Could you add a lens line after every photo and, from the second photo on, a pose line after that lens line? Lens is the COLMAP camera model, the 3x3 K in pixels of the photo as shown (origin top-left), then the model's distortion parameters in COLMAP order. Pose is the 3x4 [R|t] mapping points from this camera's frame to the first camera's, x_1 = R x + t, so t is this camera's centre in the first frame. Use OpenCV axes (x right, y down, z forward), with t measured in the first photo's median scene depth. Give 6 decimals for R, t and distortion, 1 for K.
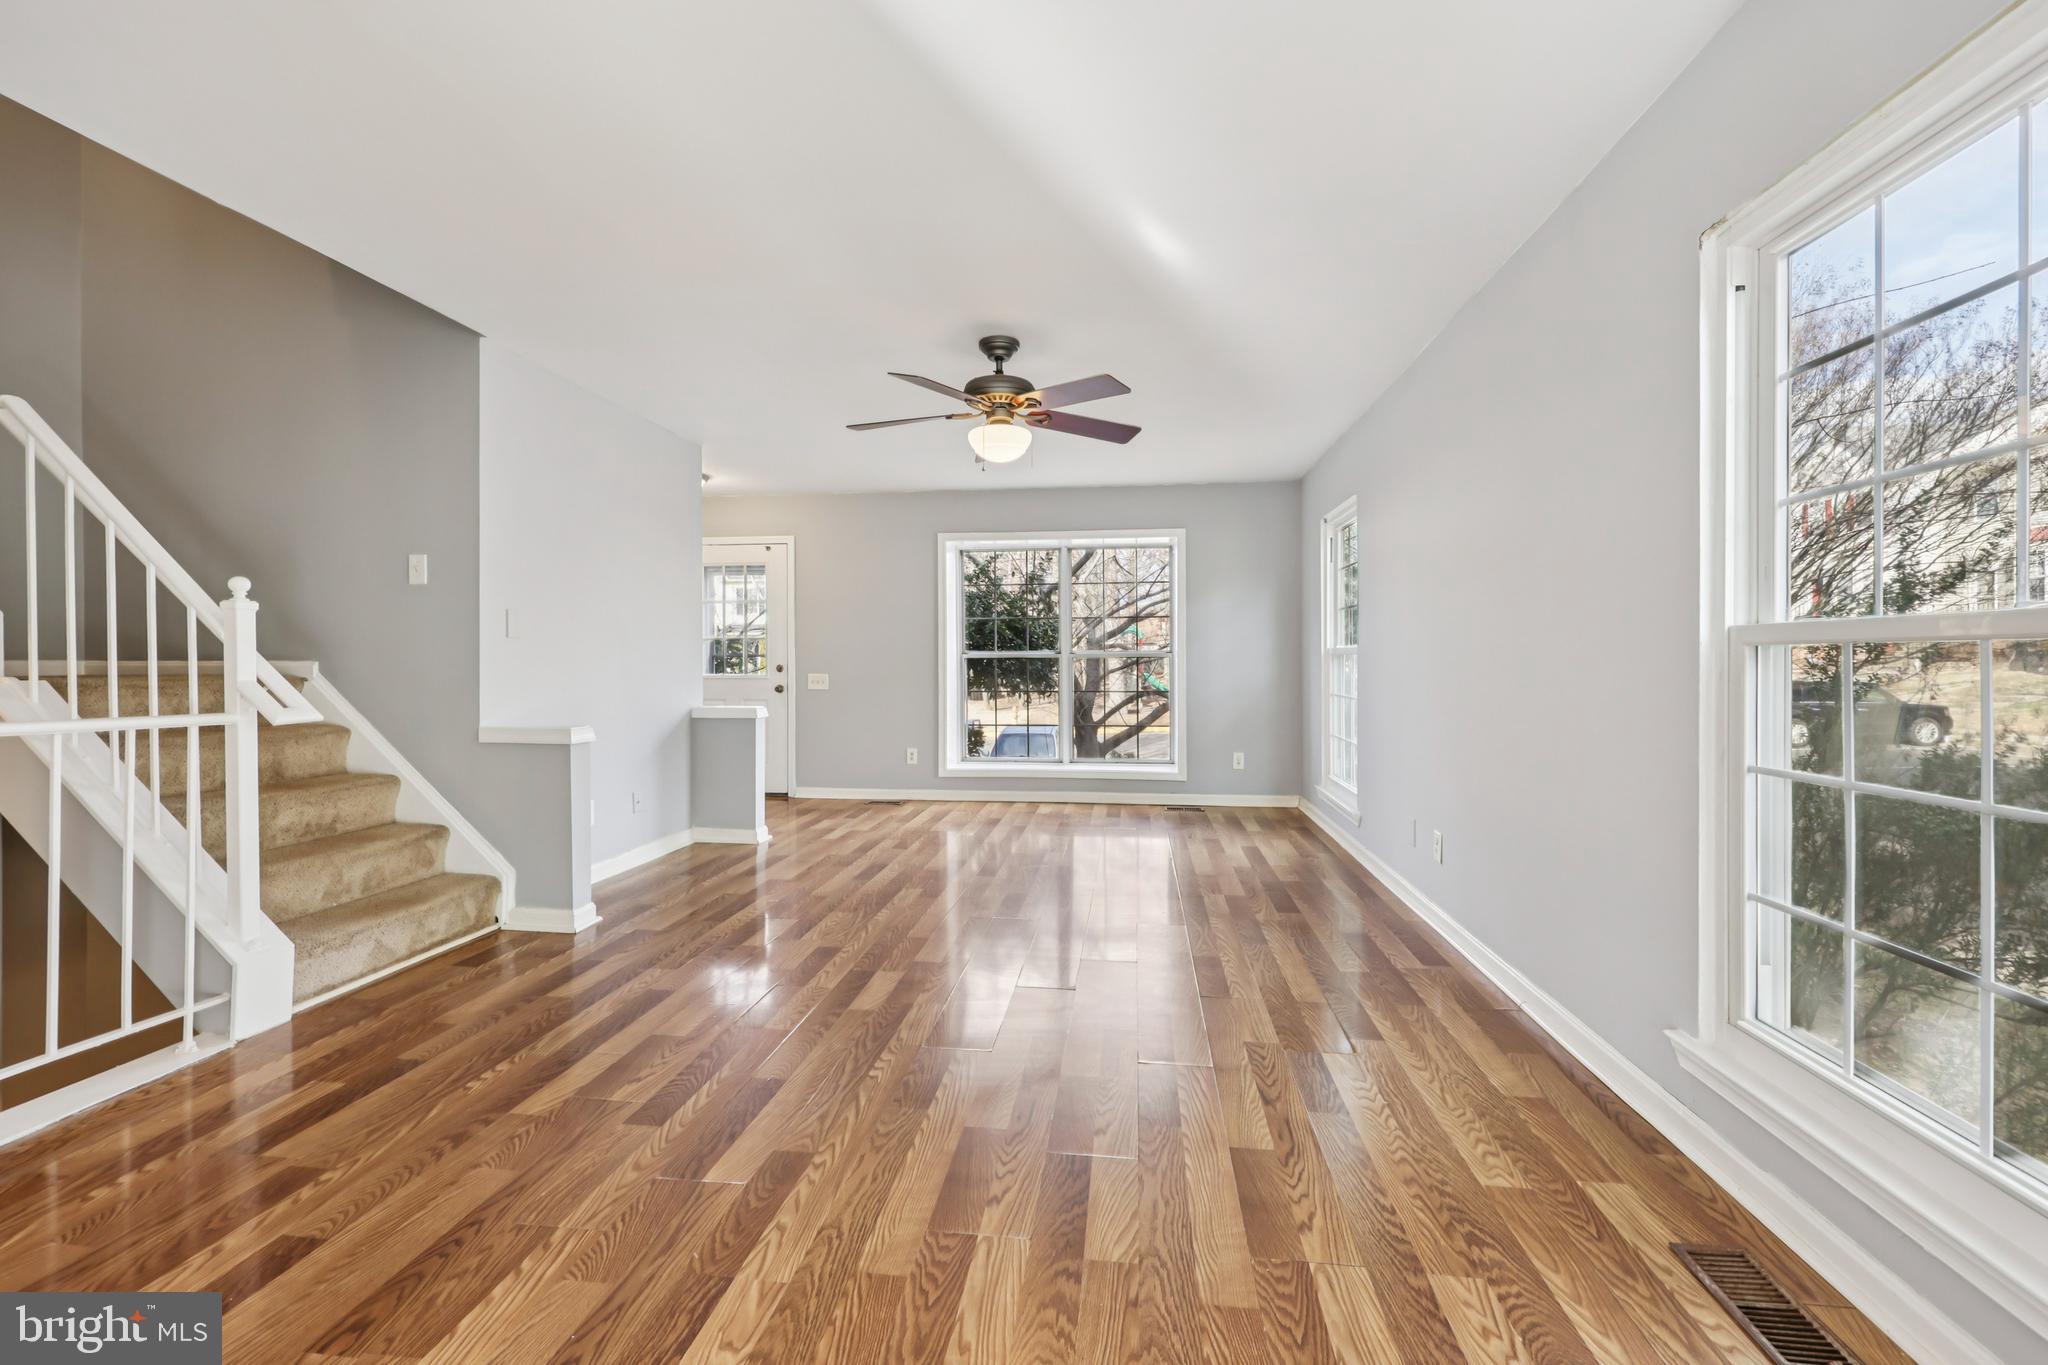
lens RADIAL K [[833.7, 0, 1032.4], [0, 833.7, 672.9], [0, 0, 1]] dist [0.000415, 0.000196]
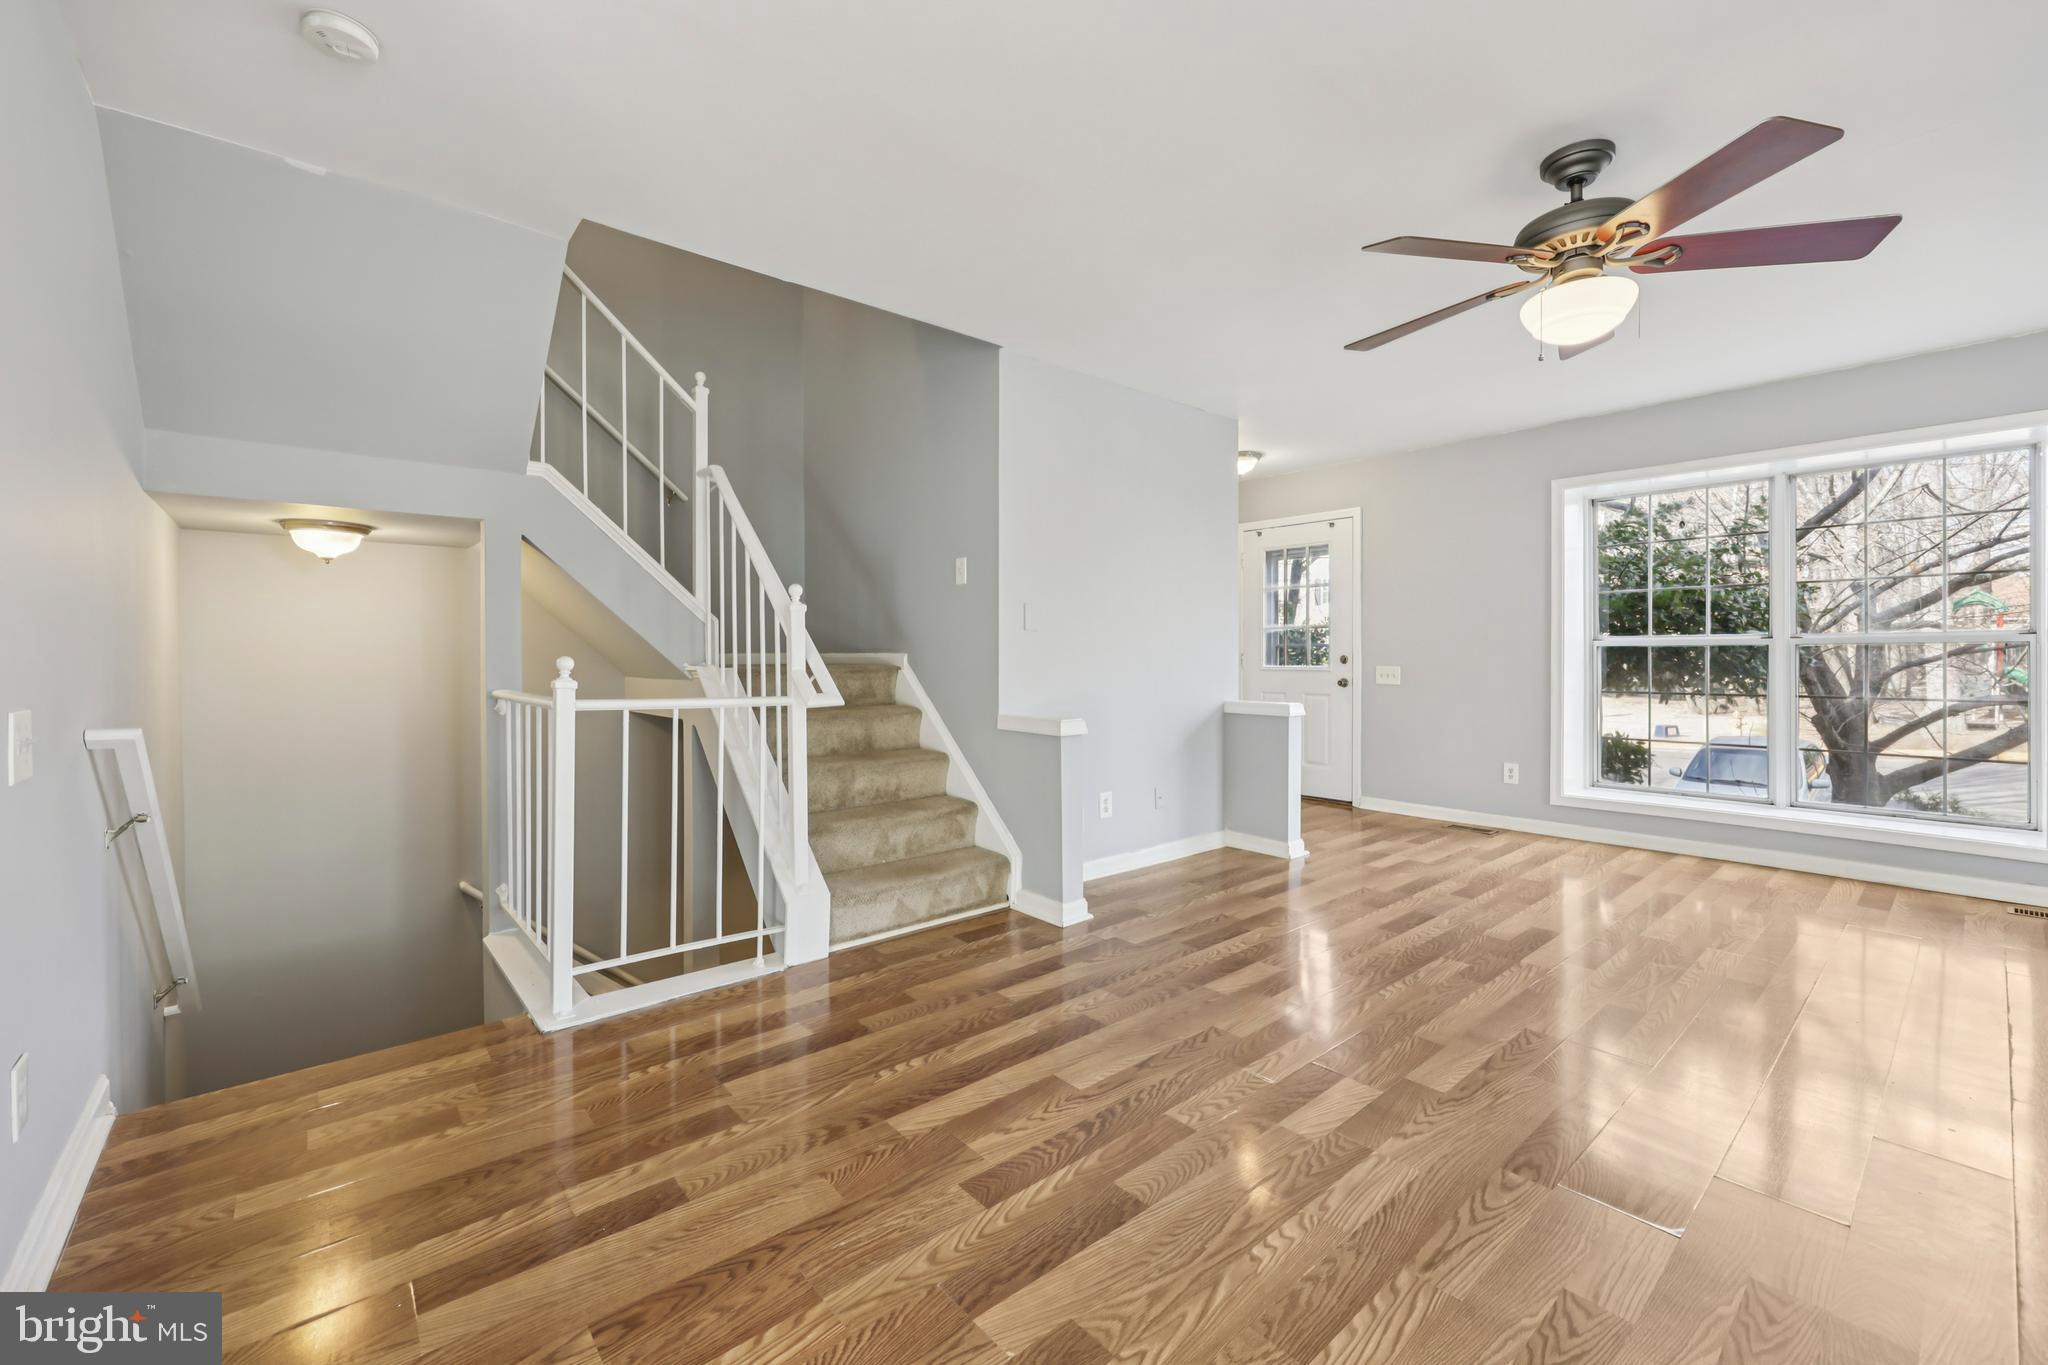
lens RADIAL K [[835.6, 0, 1019.6], [0, 835.6, 666.2], [0, 0, 1]] dist [-0.000785, -0.000488]
pose [[0.737572, 0.008695, -0.675212, 0.083342], [-0.005579, 0.999961, 0.006783, -0.004617], [0.675245, -0.001236, 0.737592, 0.238587]]
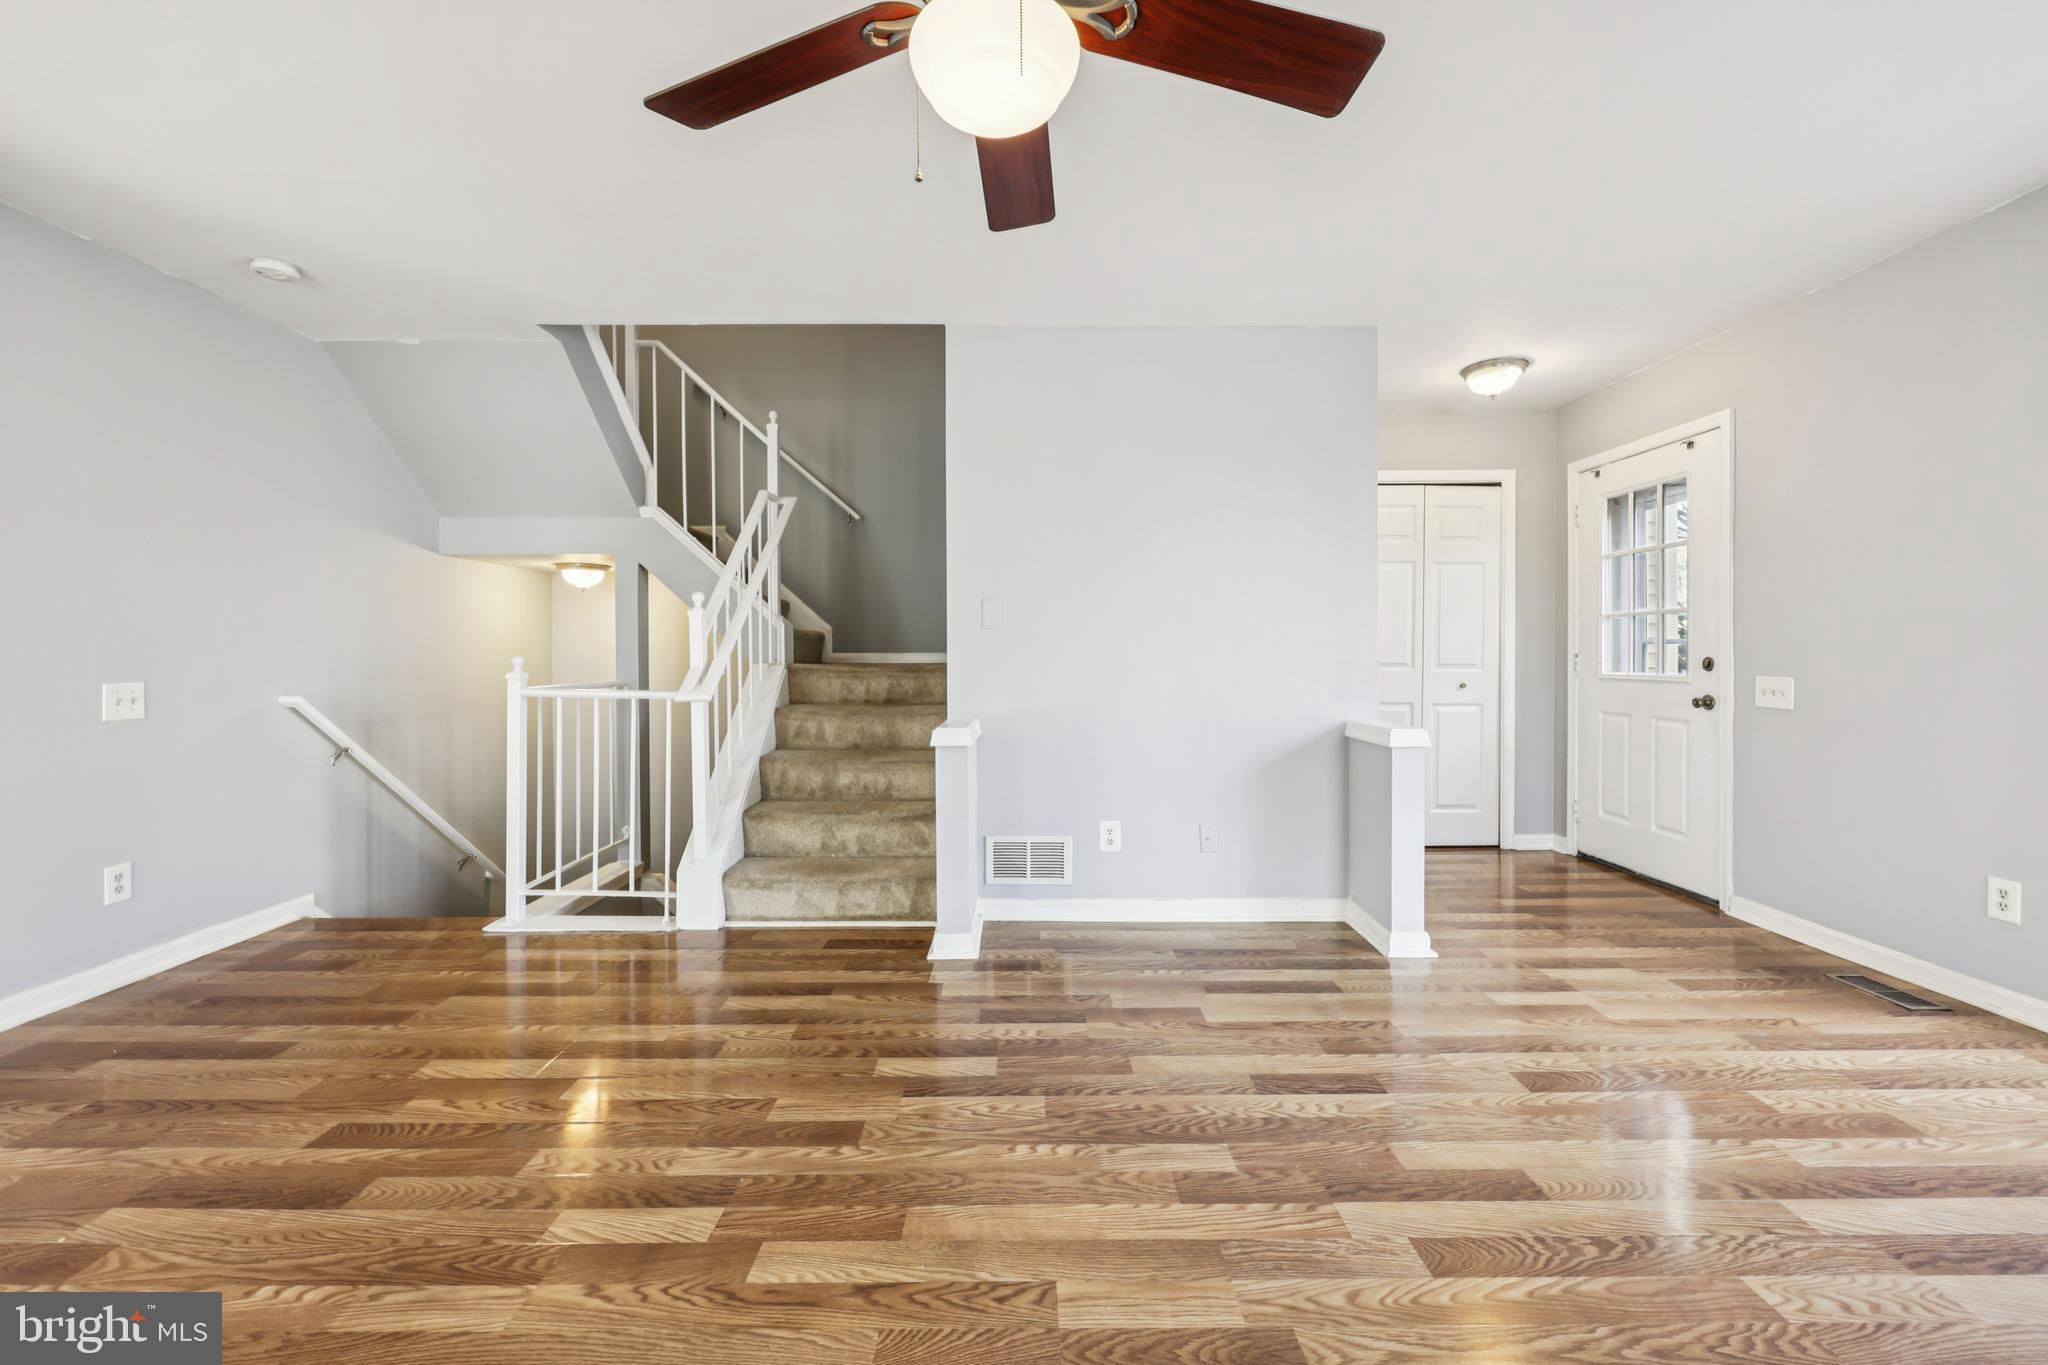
lens RADIAL K [[831.0, 0, 1026.1], [0, 831.0, 675.4], [0, 0, 1]] dist [-0.004757, 0.000219]
pose [[0.127255, 0.034600, -0.991266, 0.349528], [-0.008870, 0.999391, 0.033745, -0.024884], [0.991830, 0.004499, 0.127484, 1.012227]]
